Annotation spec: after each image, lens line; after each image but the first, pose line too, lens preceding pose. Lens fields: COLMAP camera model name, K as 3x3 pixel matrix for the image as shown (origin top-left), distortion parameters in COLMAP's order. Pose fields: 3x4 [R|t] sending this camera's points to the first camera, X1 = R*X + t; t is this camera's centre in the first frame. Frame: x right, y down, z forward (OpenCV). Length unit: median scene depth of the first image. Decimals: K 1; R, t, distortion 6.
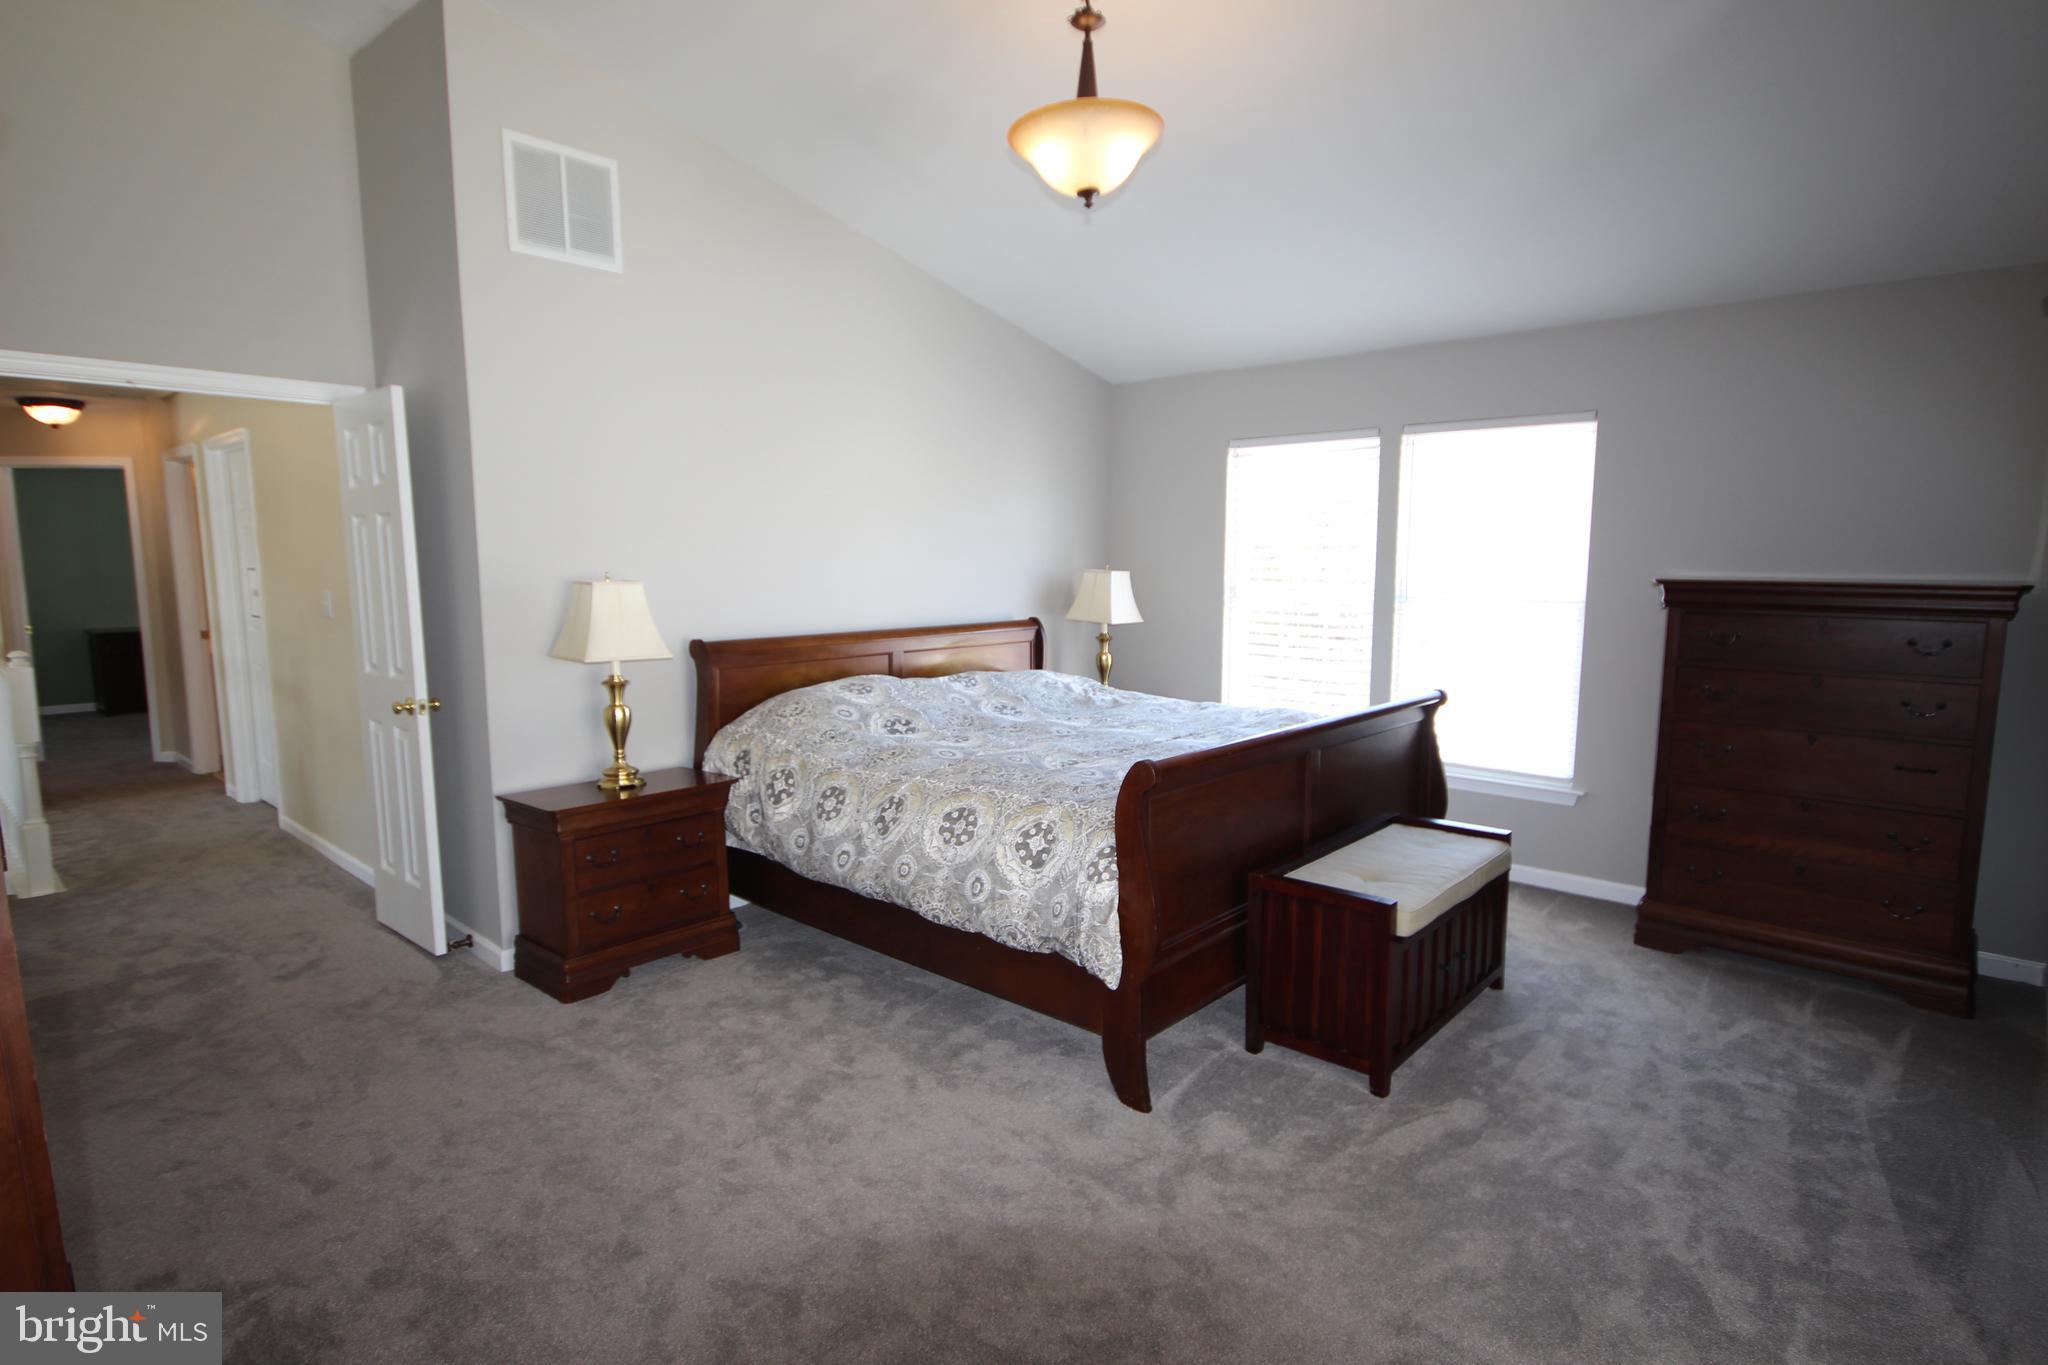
lens RADIAL K [[1068.7, 0, 1028.6], [0, 1068.7, 675.8], [0, 0, 1]] dist [-0.026480, 0.000630]
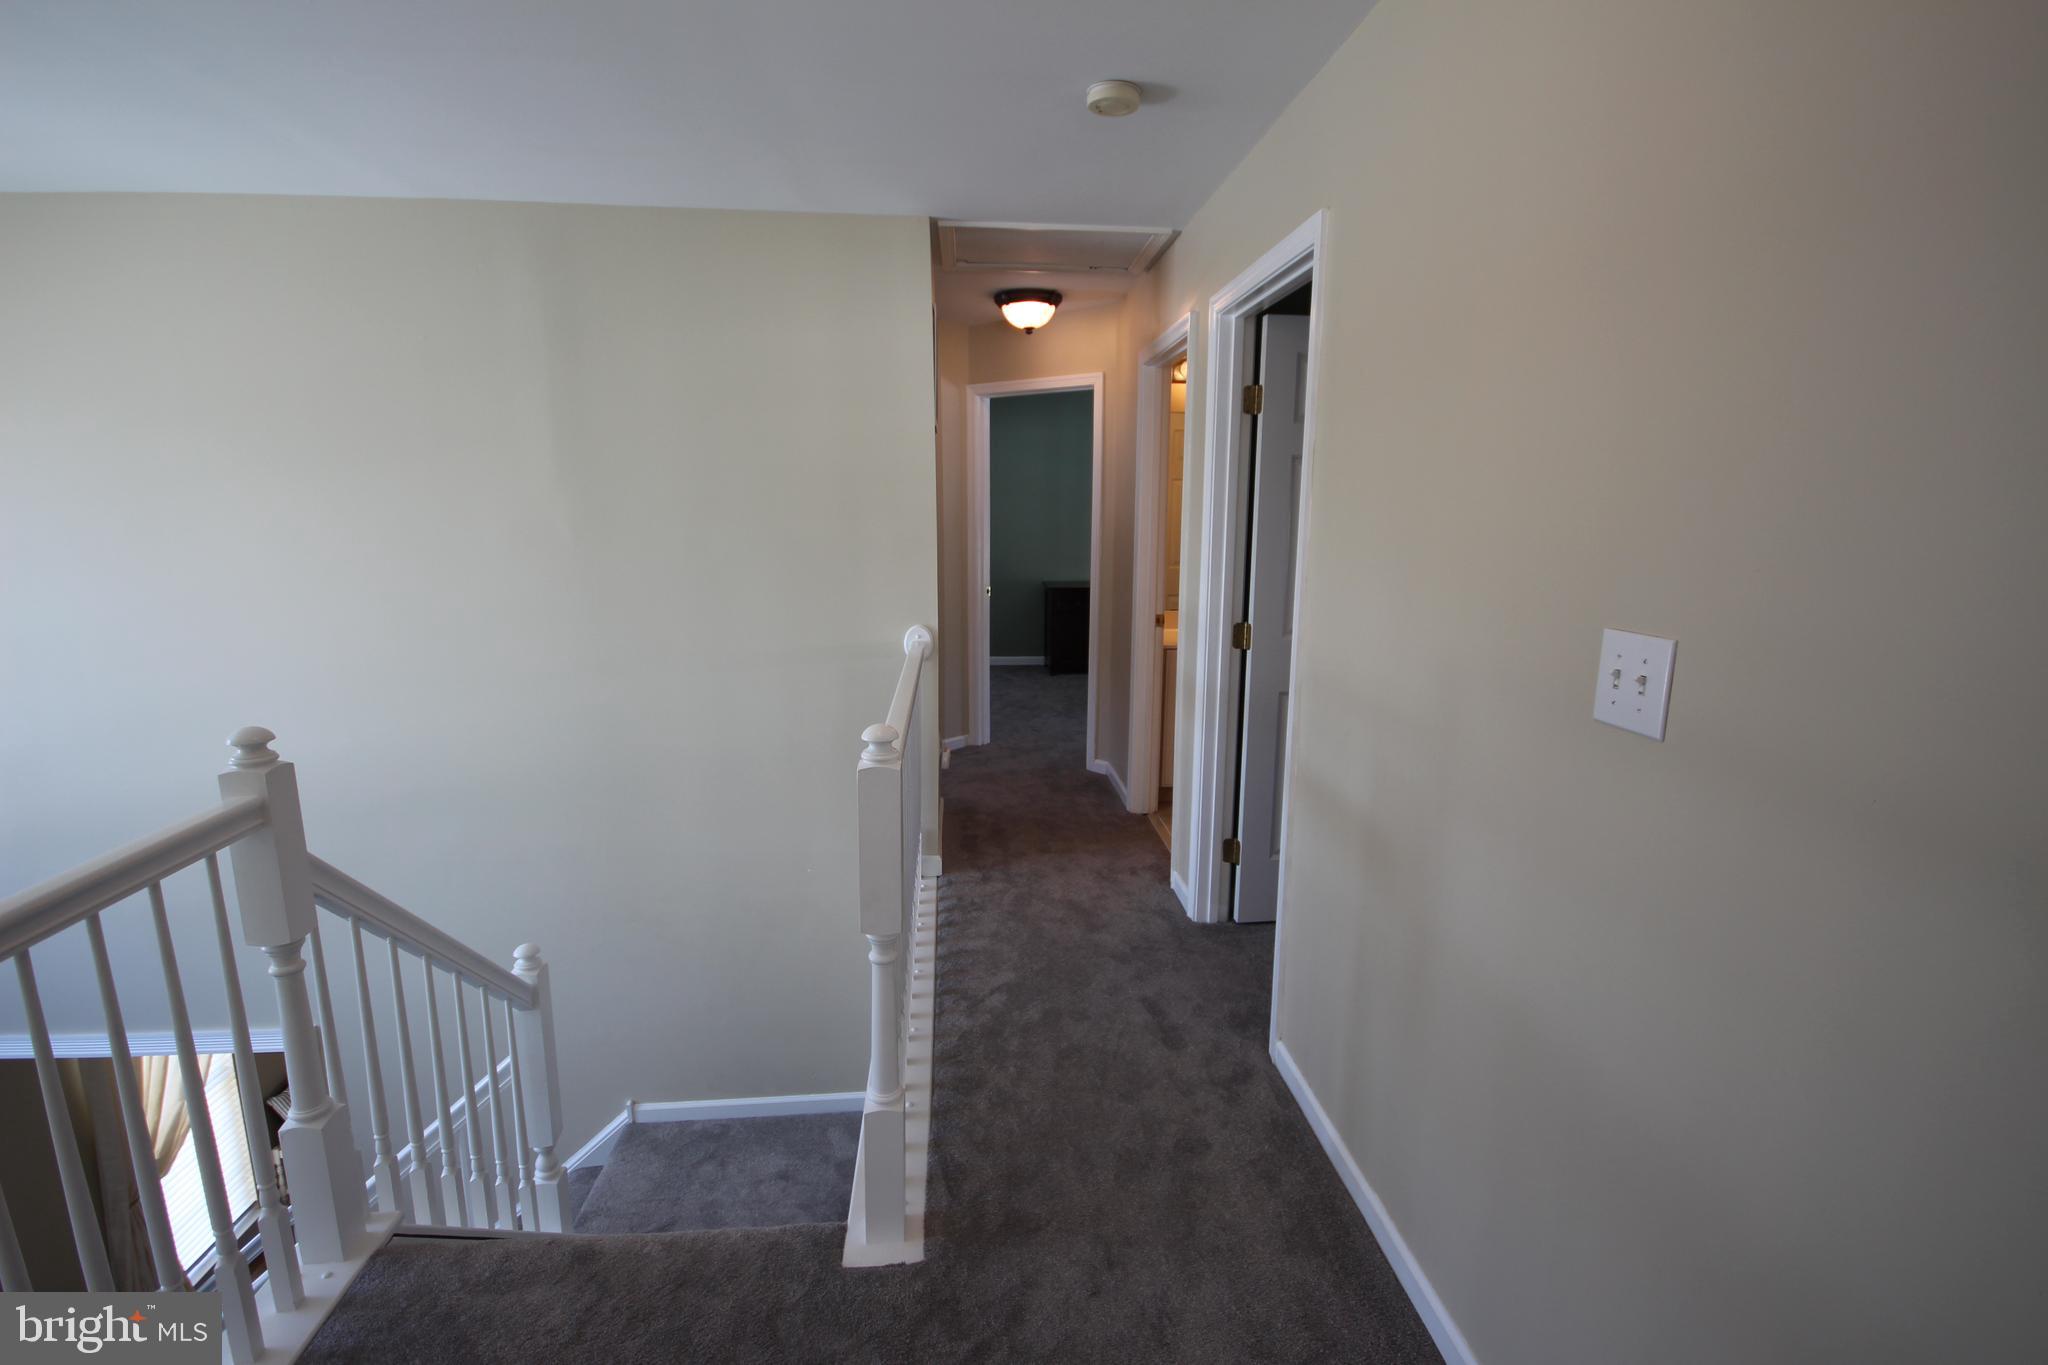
lens RADIAL K [[928.8, 0, 1020.3], [0, 928.8, 673.9], [0, 0, 1]] dist [-0.014997, -0.000260]
pose [[0.712243, 0.142073, -0.687404, -0.408912], [-0.095852, 0.989814, 0.105260, -0.055309], [0.695357, -0.009082, 0.718607, 0.476768]]
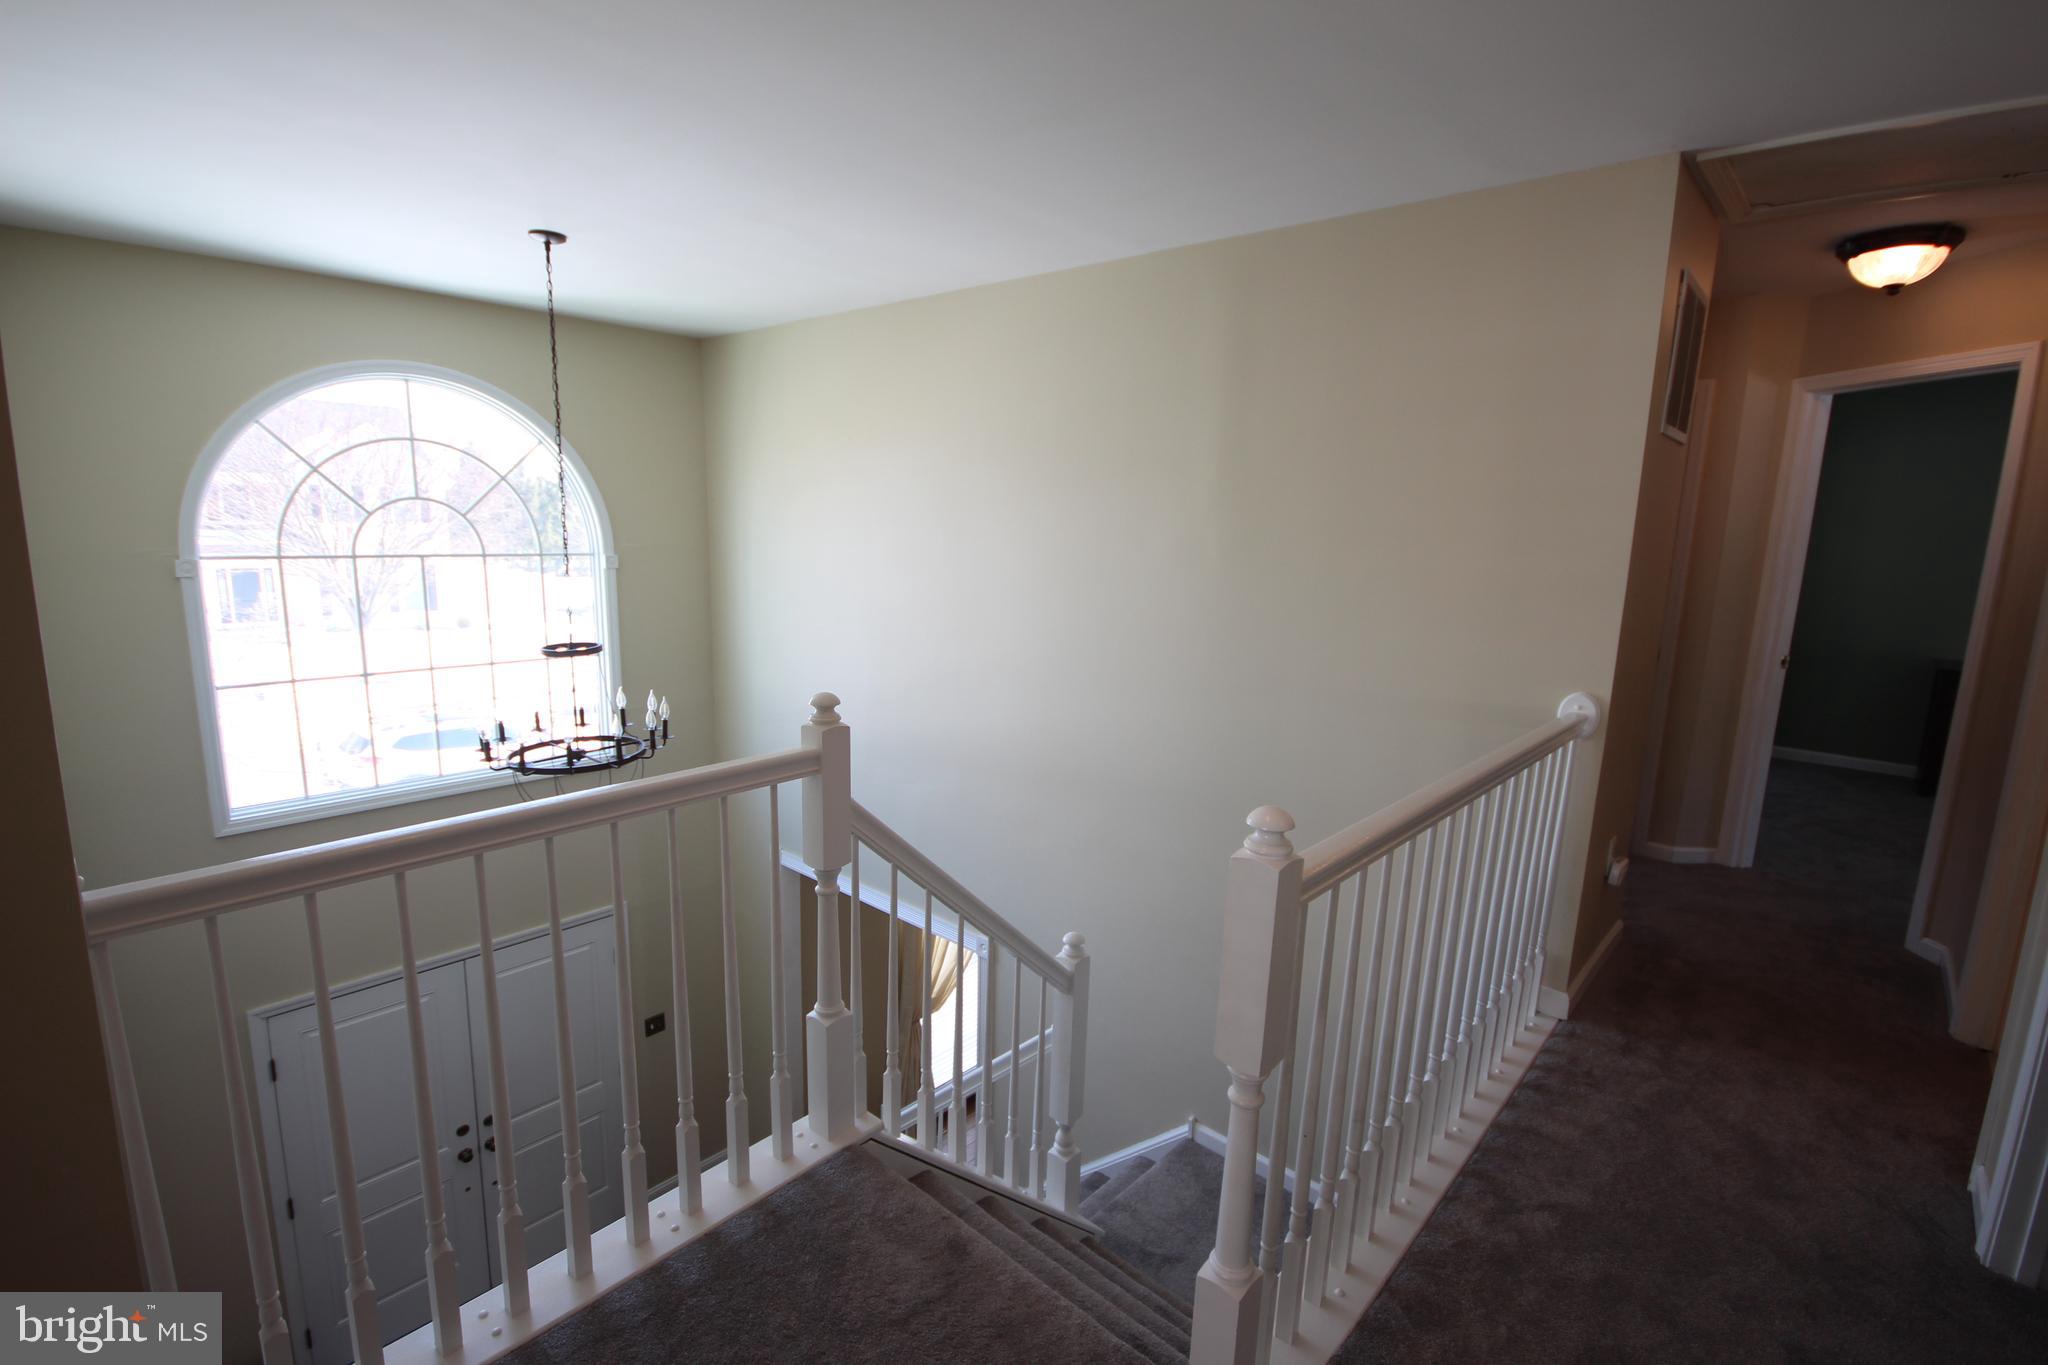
lens RADIAL K [[928.8, 0, 1021.9], [0, 928.8, 678.8], [0, 0, 1]] dist [-0.014997, -0.000260]
pose [[-0.011397, 0.182119, -0.983210, -0.418359], [-0.143895, 0.972741, 0.181848, -0.064717], [0.989527, 0.143552, 0.015120, 0.560539]]
